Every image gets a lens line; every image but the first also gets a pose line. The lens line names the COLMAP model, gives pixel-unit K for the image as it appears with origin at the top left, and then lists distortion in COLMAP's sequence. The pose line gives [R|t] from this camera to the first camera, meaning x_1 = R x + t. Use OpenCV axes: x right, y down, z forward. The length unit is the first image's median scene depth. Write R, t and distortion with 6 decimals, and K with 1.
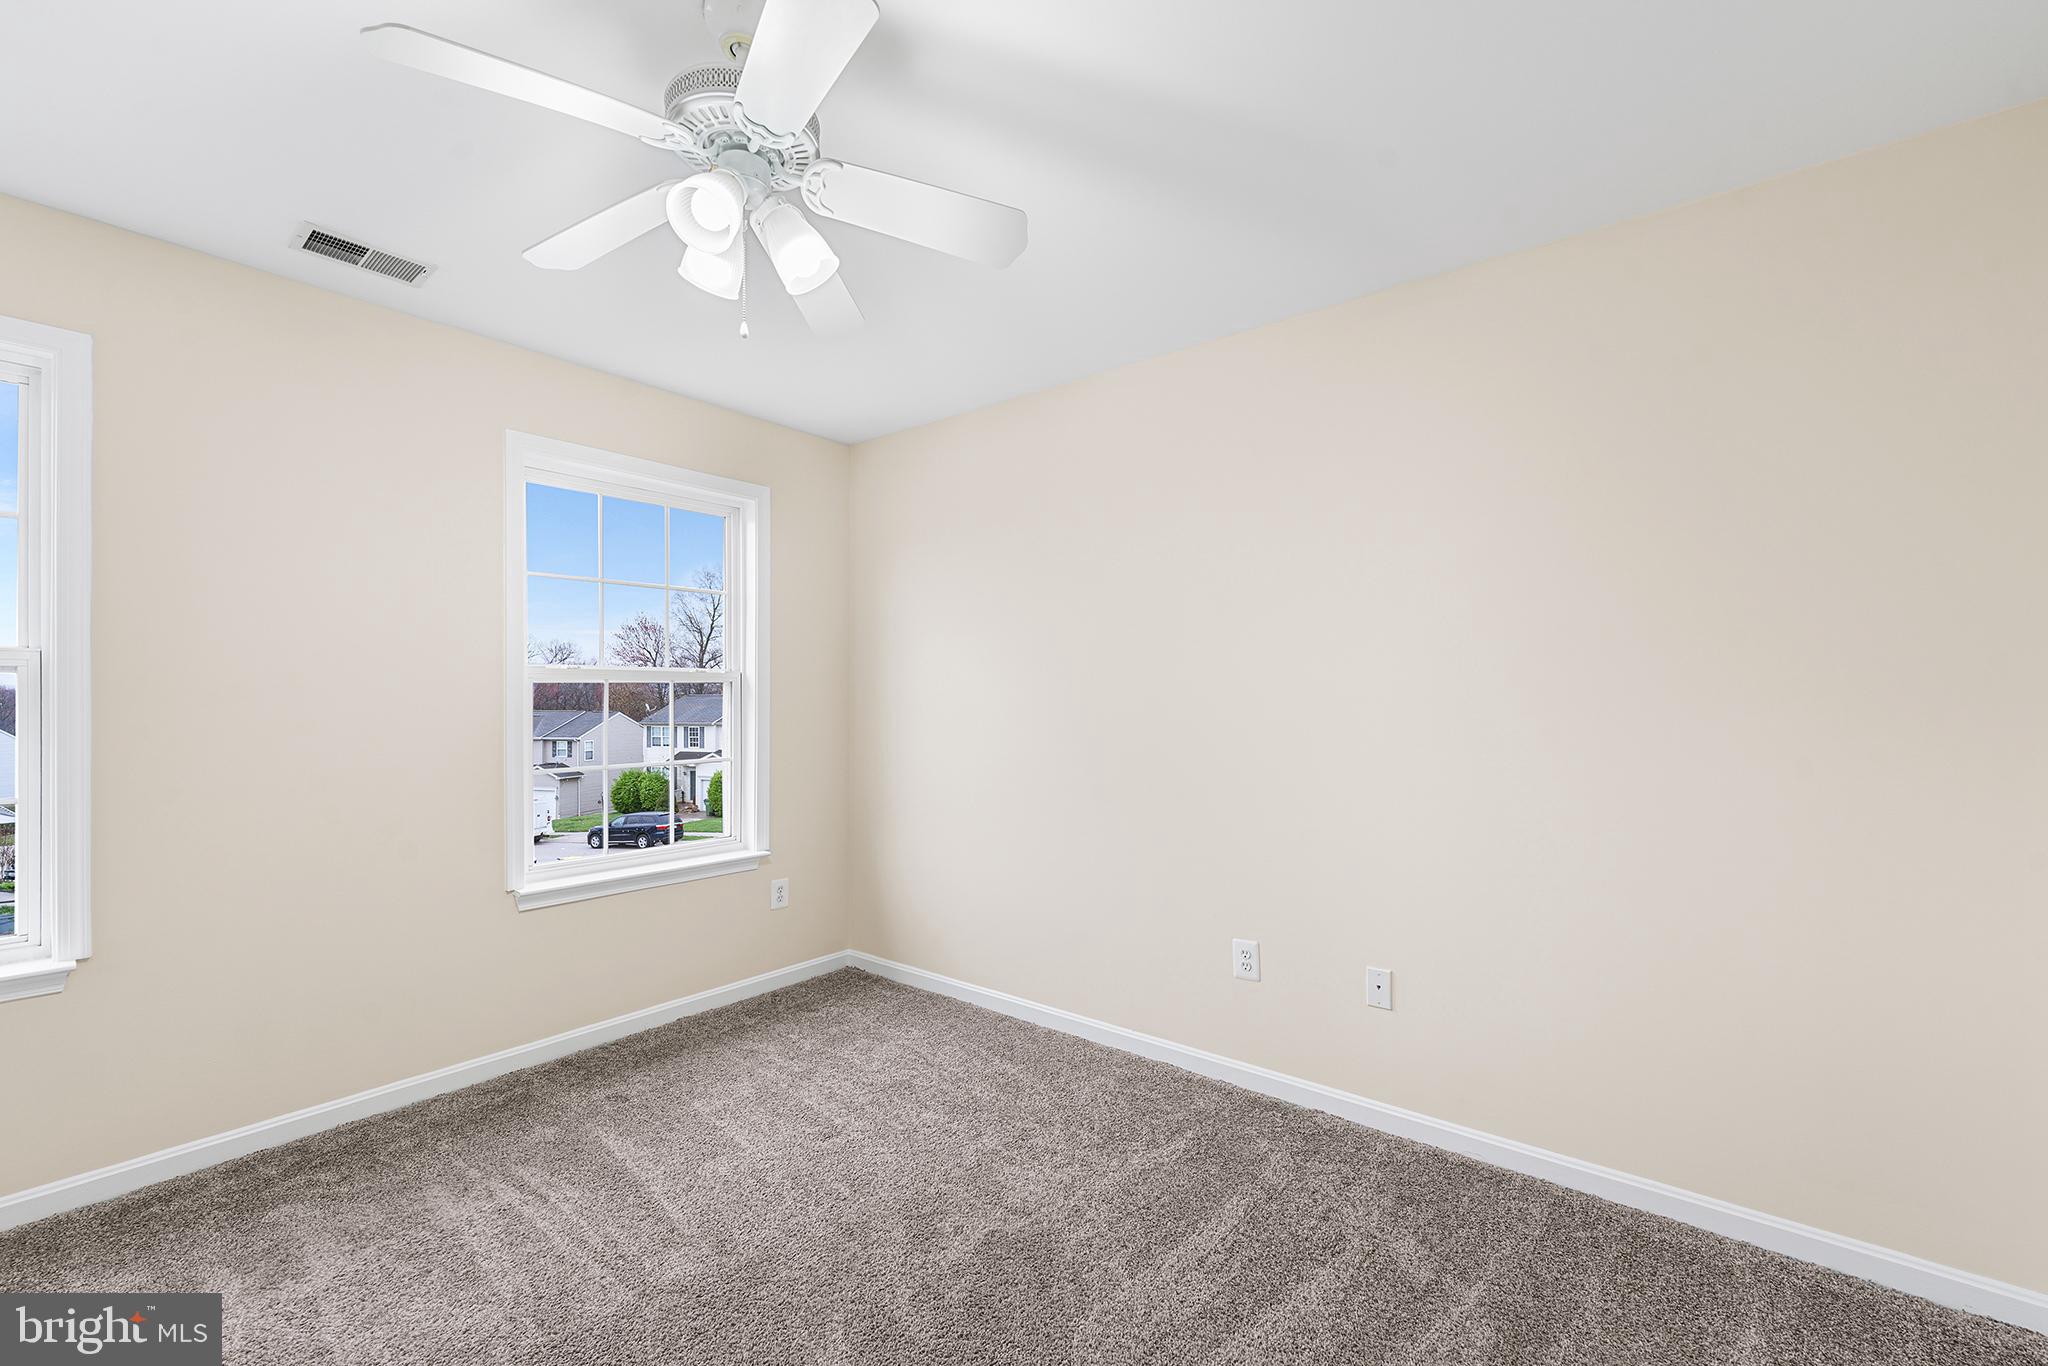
lens RADIAL K [[851.6, 0, 1017.7], [0, 851.6, 677.7], [0, 0, 1]] dist [0.000355, -0.000140]
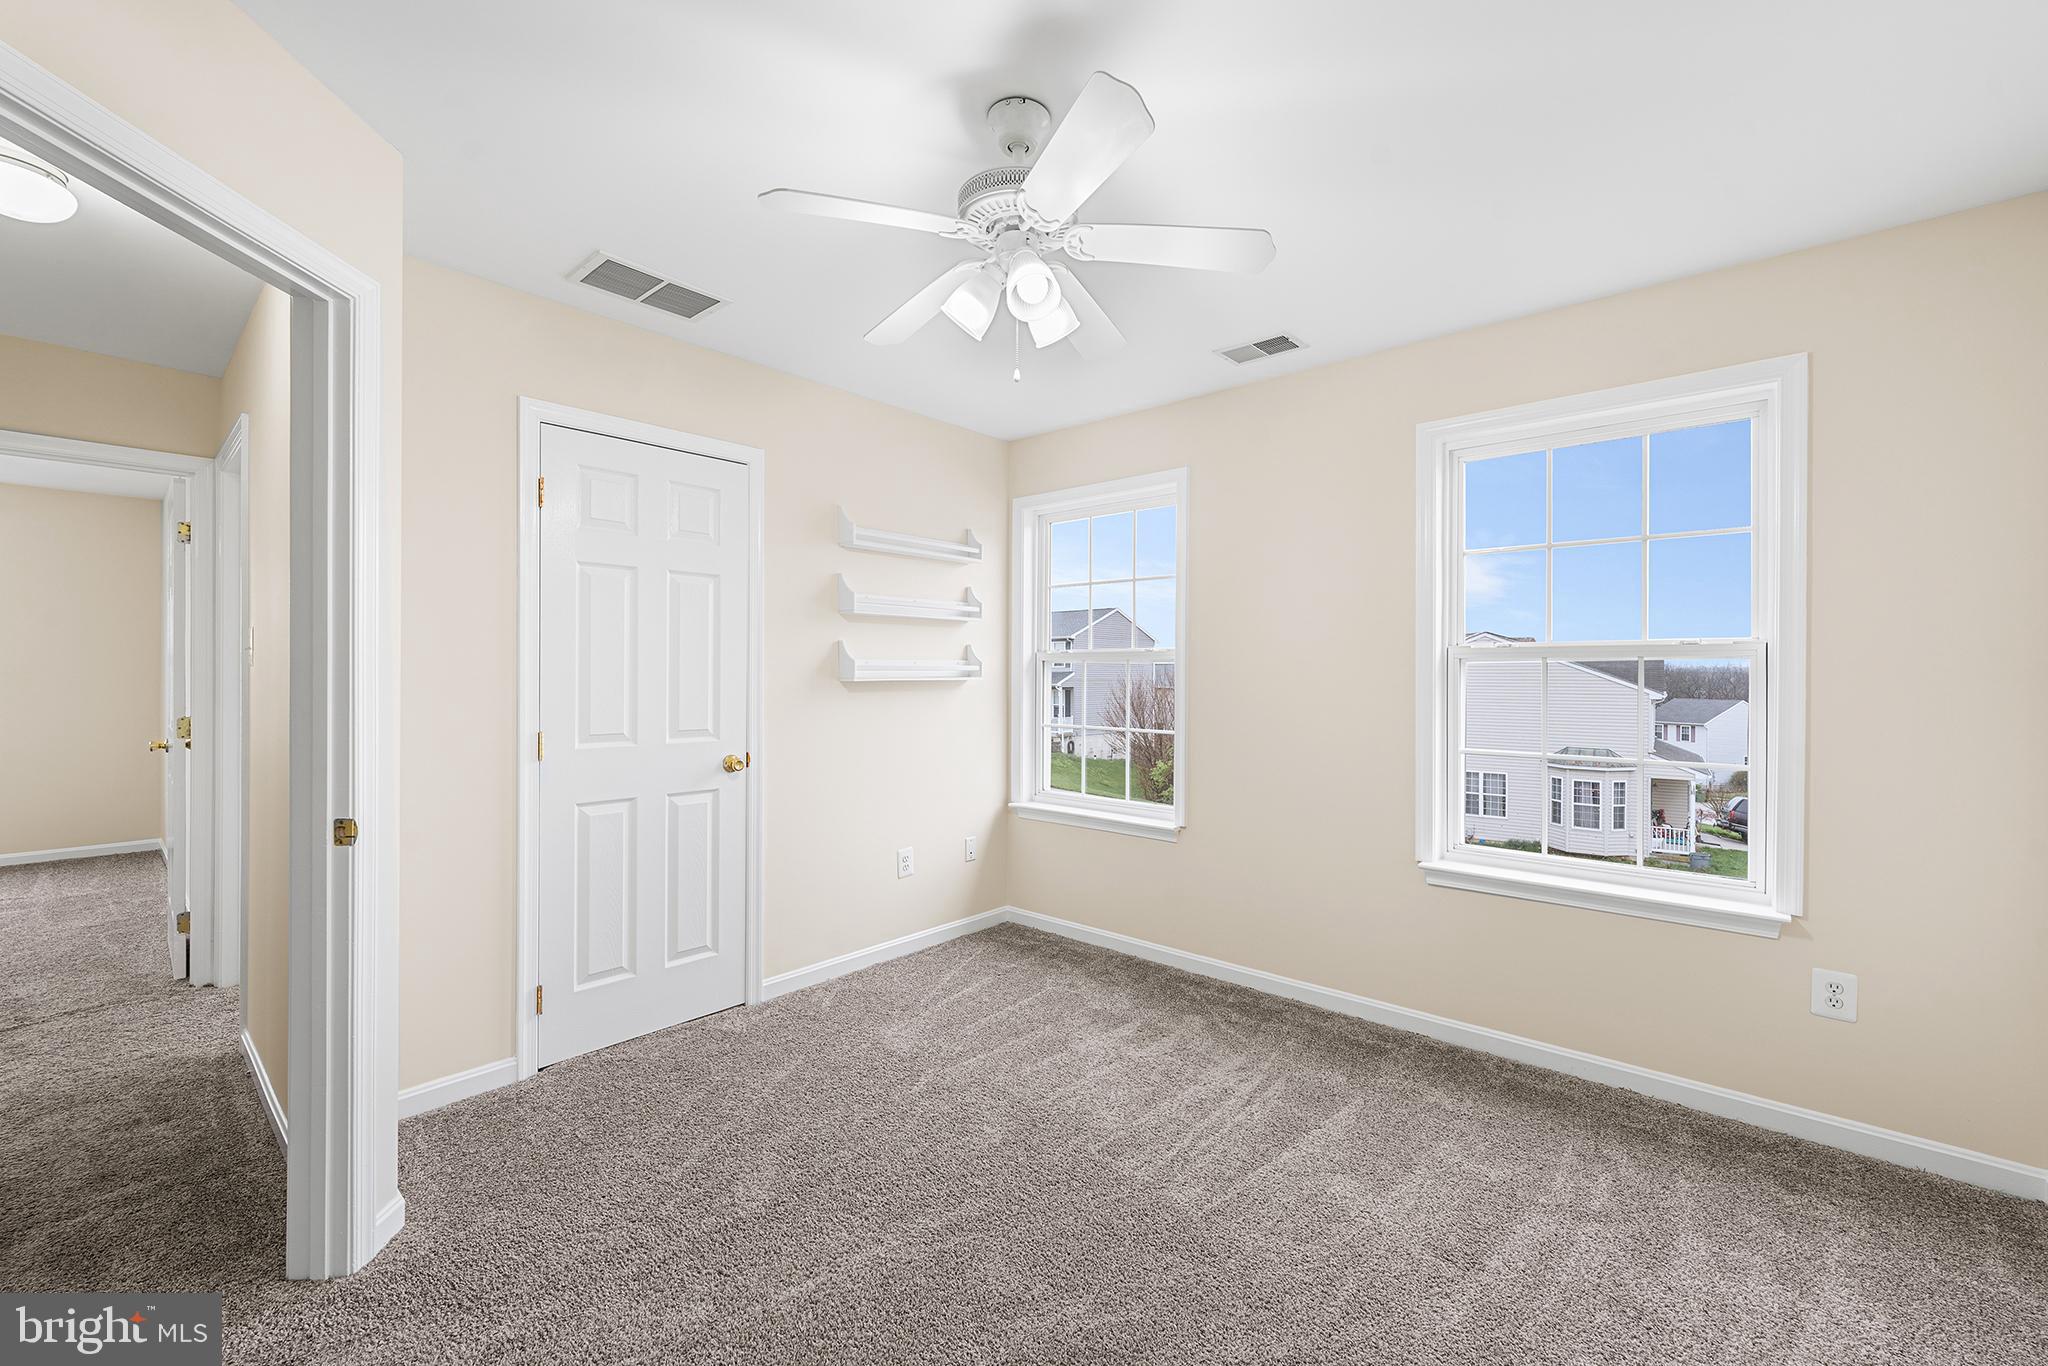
lens RADIAL K [[823.4, 0, 1027.5], [0, 823.4, 663.7], [0, 0, 1]] dist [0.014324, -0.000103]
pose [[-0.030204, -0.017239, -0.999395, 0.433080], [0.018946, 0.999662, -0.017816, 0.014709], [0.999364, -0.019473, -0.029867, 0.535307]]
